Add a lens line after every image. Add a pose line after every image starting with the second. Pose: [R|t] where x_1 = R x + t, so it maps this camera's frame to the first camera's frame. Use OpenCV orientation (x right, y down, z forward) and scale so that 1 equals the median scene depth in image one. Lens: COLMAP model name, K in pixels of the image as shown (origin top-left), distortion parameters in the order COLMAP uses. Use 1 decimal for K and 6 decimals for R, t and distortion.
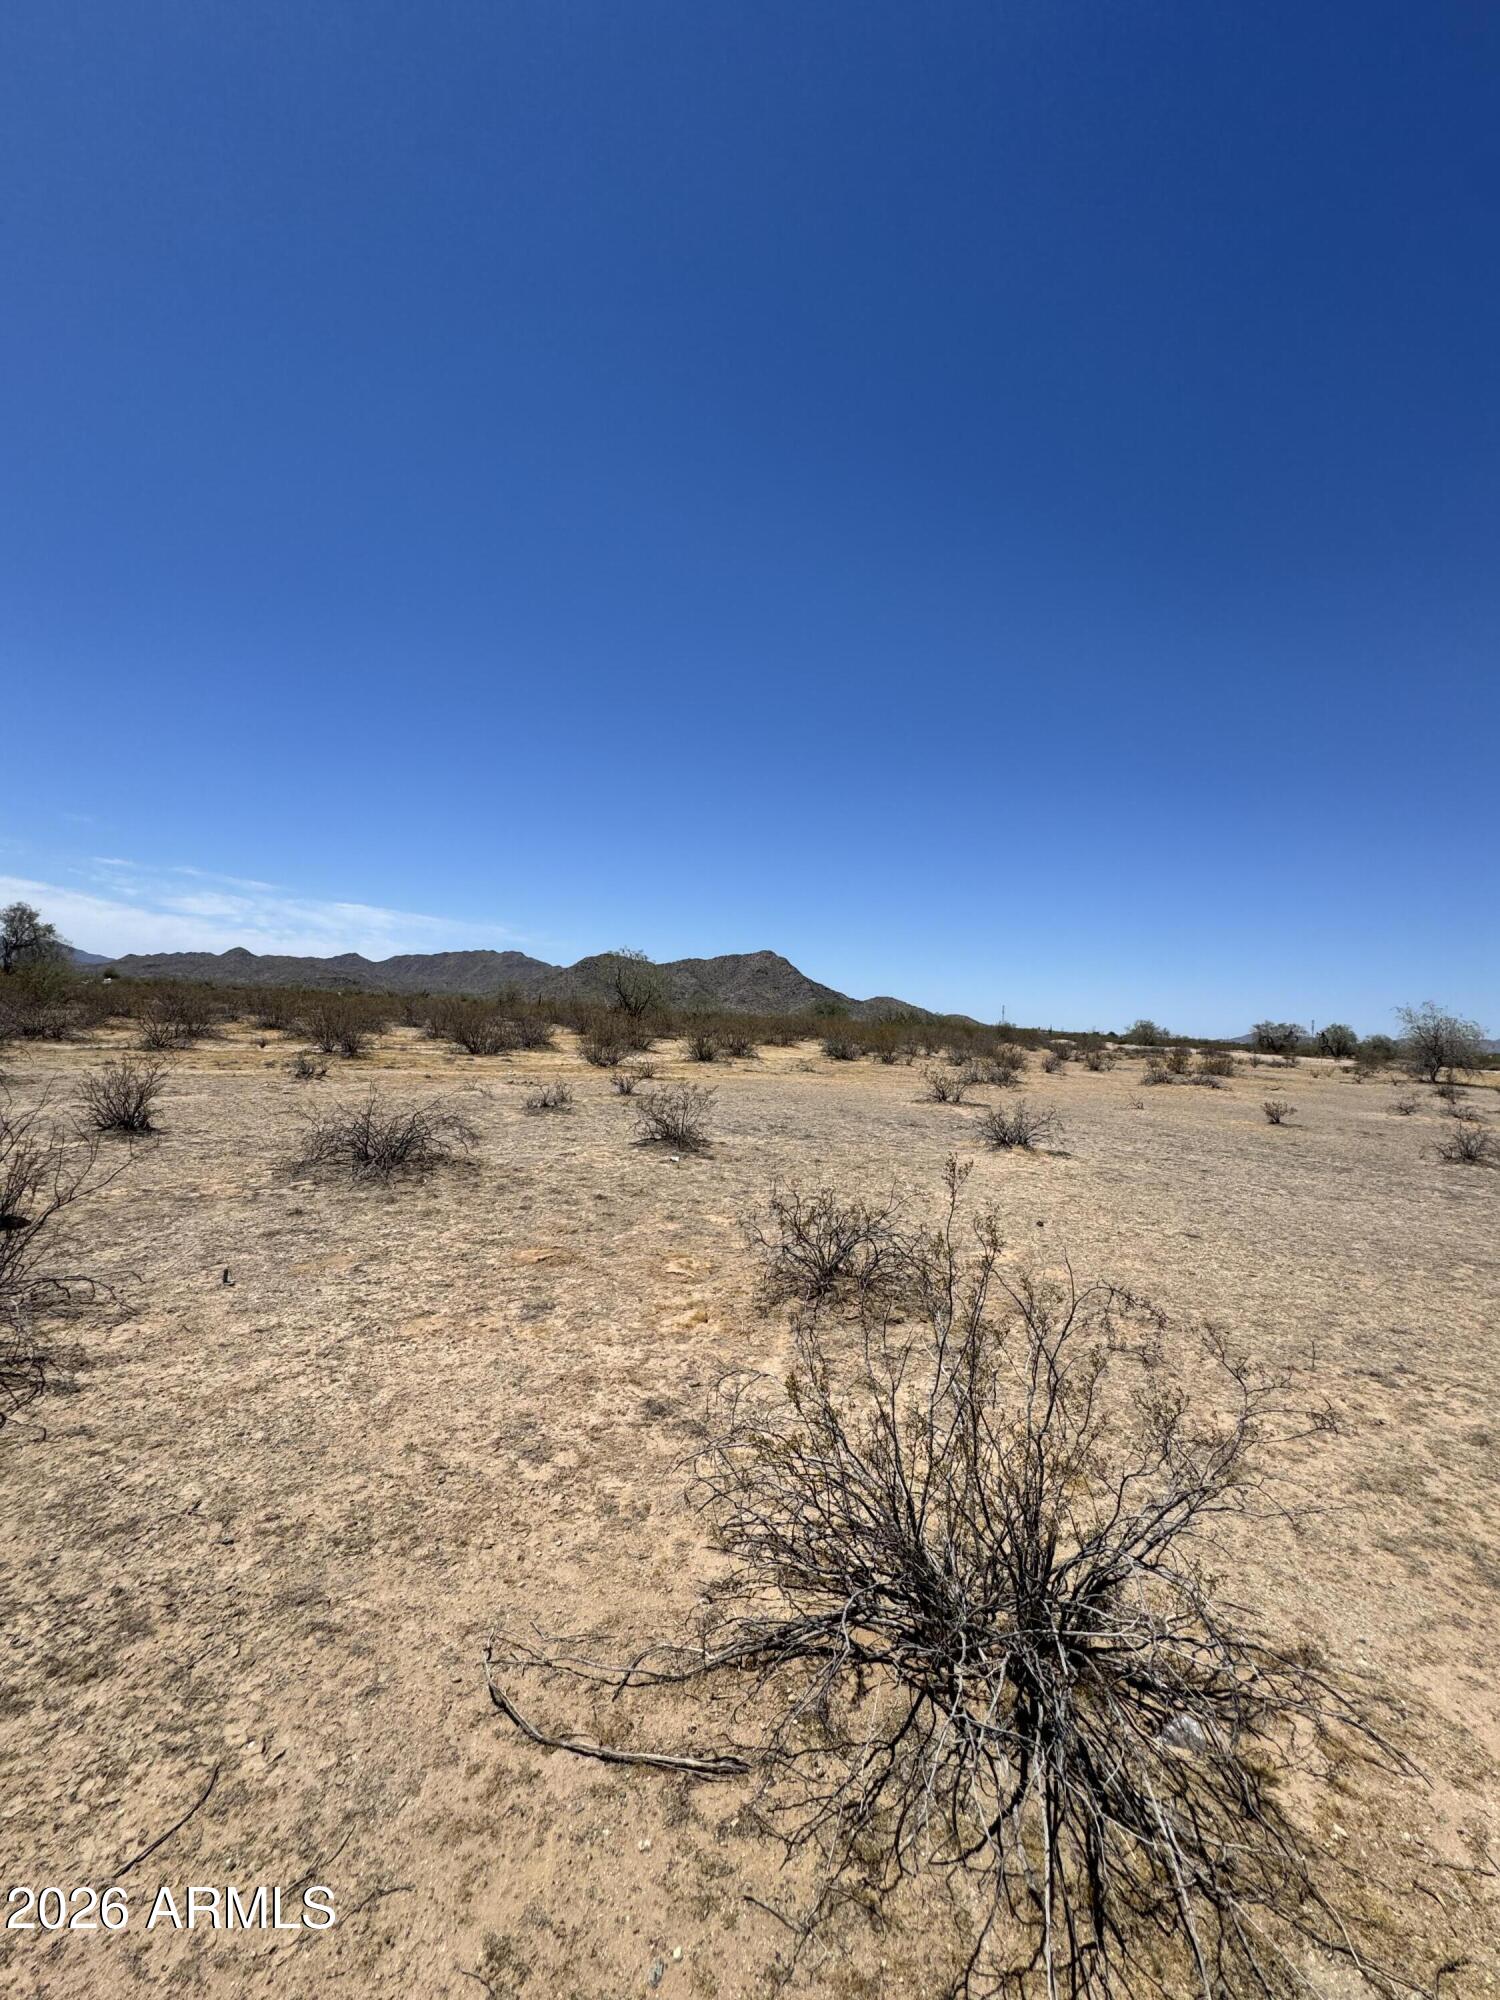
lens RADIAL K [[823.6, 0, 746.1], [0, 823.6, 1000.6], [0, 0, 1]] dist [-0.007353, 0.001602]
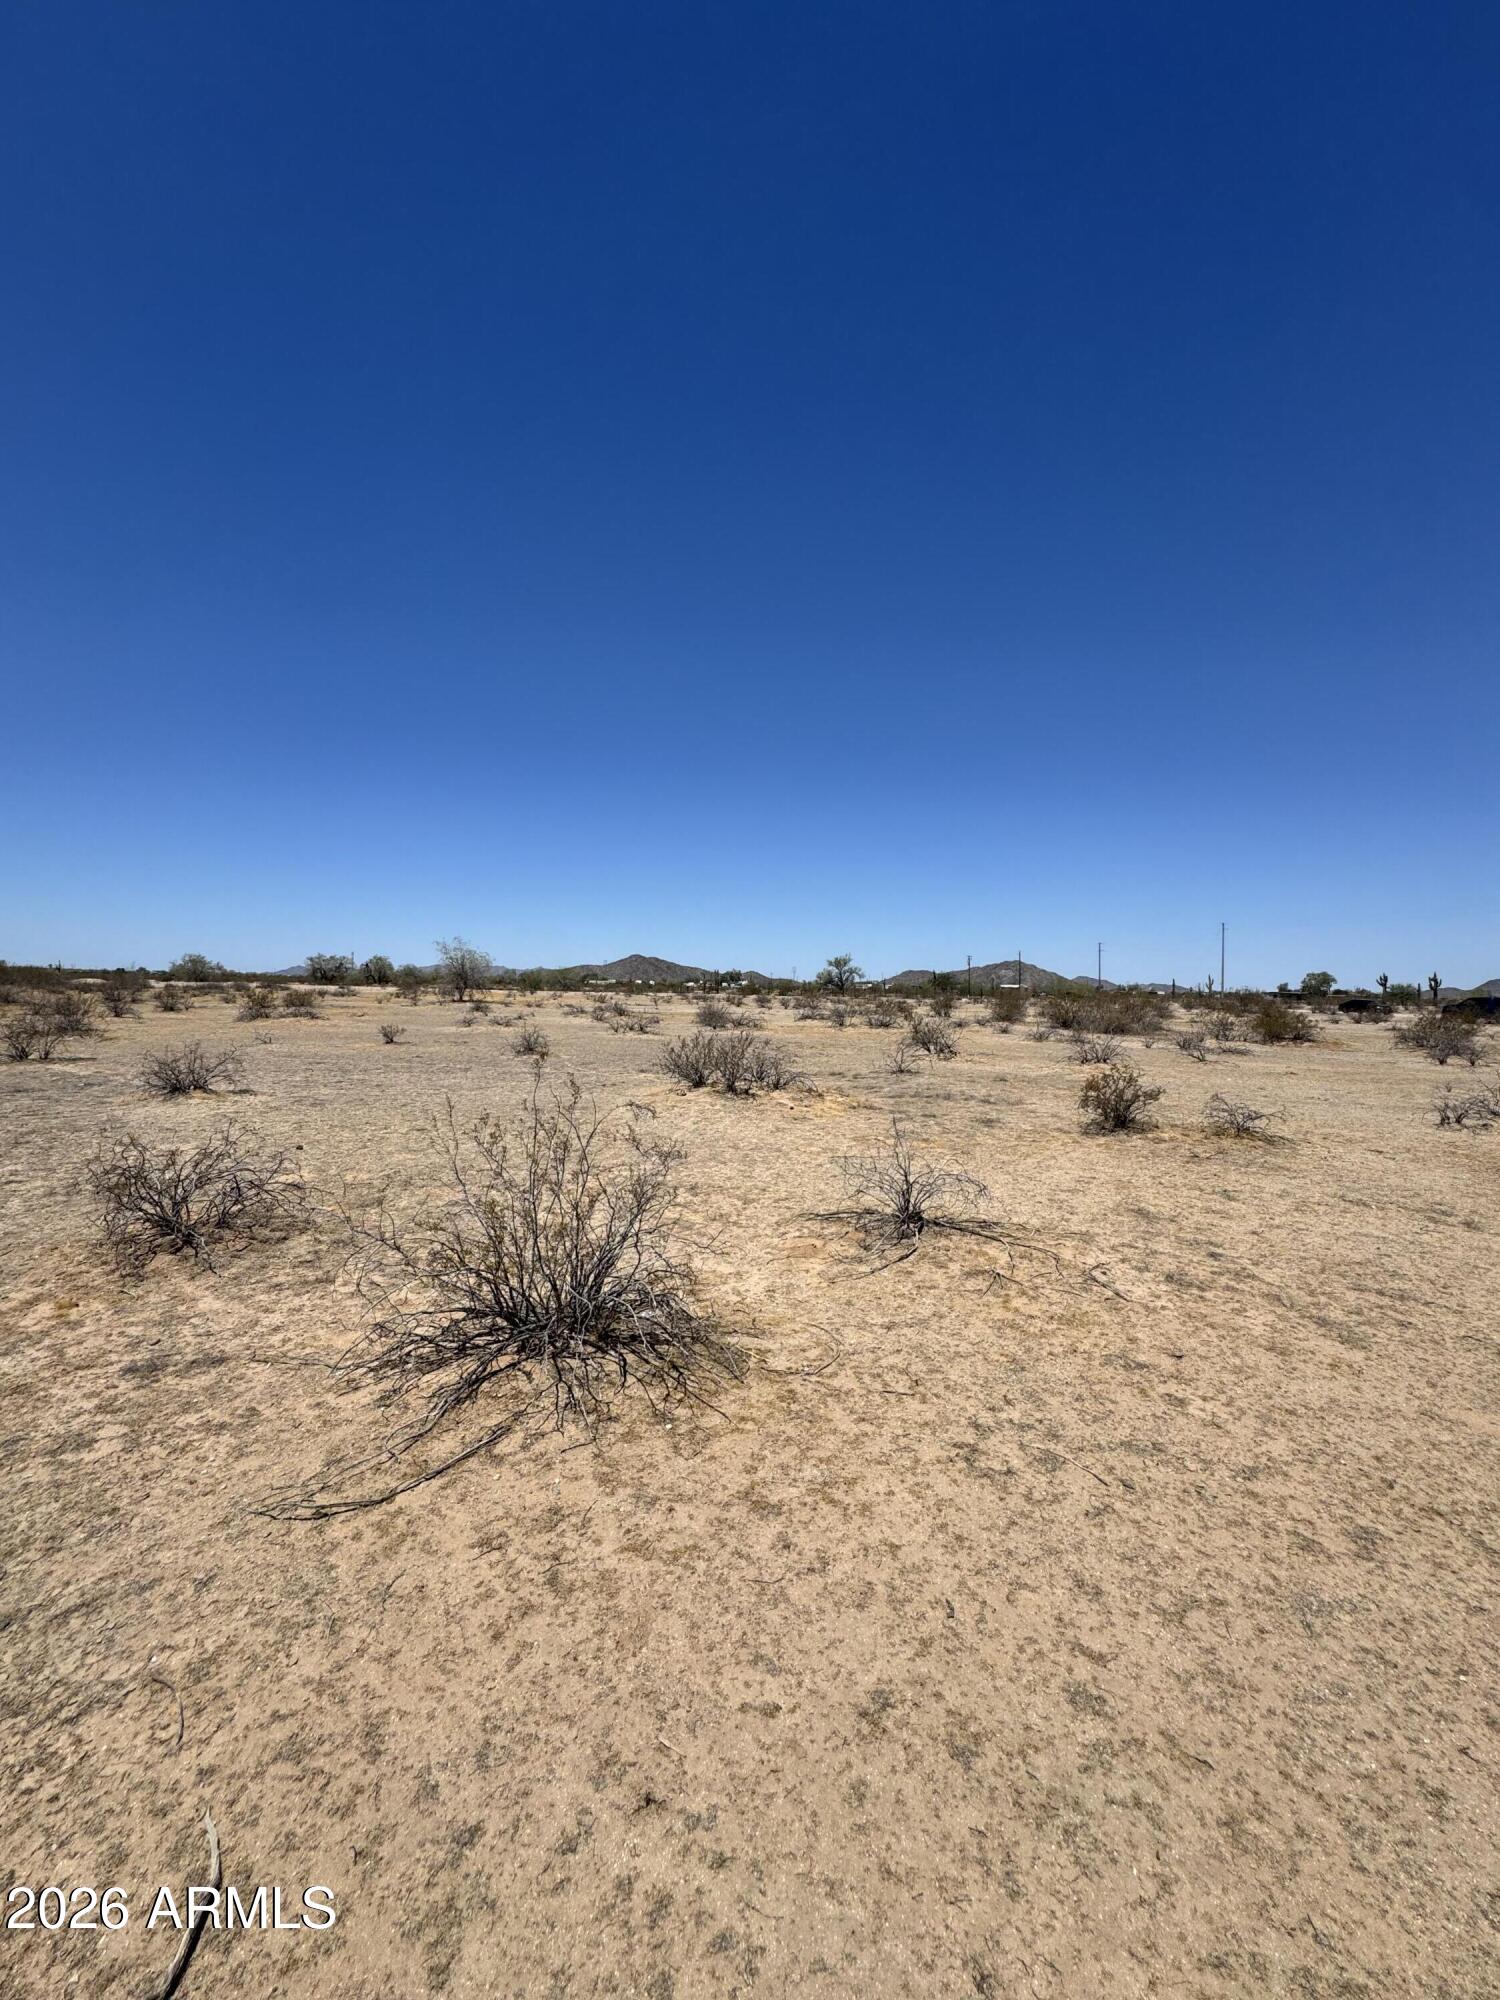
lens RADIAL K [[823.6, 0, 741.6], [0, 823.6, 997.8], [0, 0, 1]] dist [-0.007353, 0.001602]
pose [[0.486527, -0.058717, 0.871690, -0.141865], [-0.010410, 0.997279, 0.072986, -0.008072], [-0.873603, -0.044584, 0.484592, -0.022868]]
